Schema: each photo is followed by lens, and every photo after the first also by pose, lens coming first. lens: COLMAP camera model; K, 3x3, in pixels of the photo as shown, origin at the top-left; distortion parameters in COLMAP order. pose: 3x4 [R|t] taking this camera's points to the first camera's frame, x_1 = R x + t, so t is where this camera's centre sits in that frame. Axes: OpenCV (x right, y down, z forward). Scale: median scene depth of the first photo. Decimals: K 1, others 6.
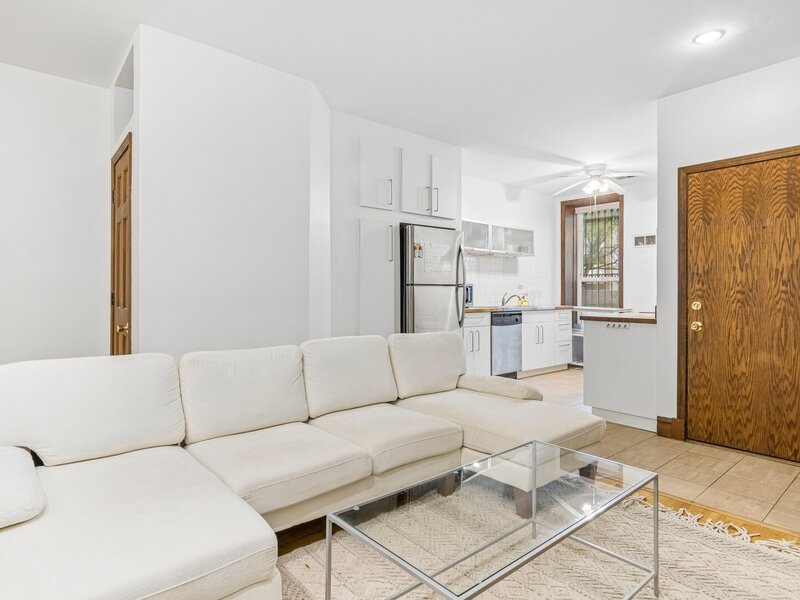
lens RADIAL K [[457.0, 0, 395.6], [0, 457.0, 292.0], [0, 0, 1]] dist [-0.004506, 0.002492]
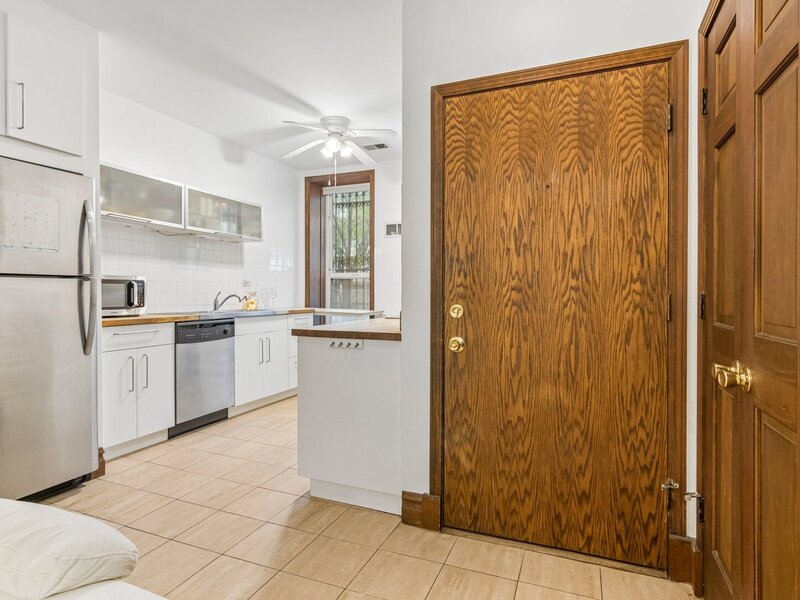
lens RADIAL K [[457.0, 0, 394.2], [0, 457.0, 293.4], [0, 0, 1]] dist [-0.004506, 0.002492]
pose [[0.889733, -0.001785, 0.456478, 0.281600], [0.000188, 0.999994, 0.003544, 0.003723], [-0.456482, -0.003068, 0.889728, 0.455842]]
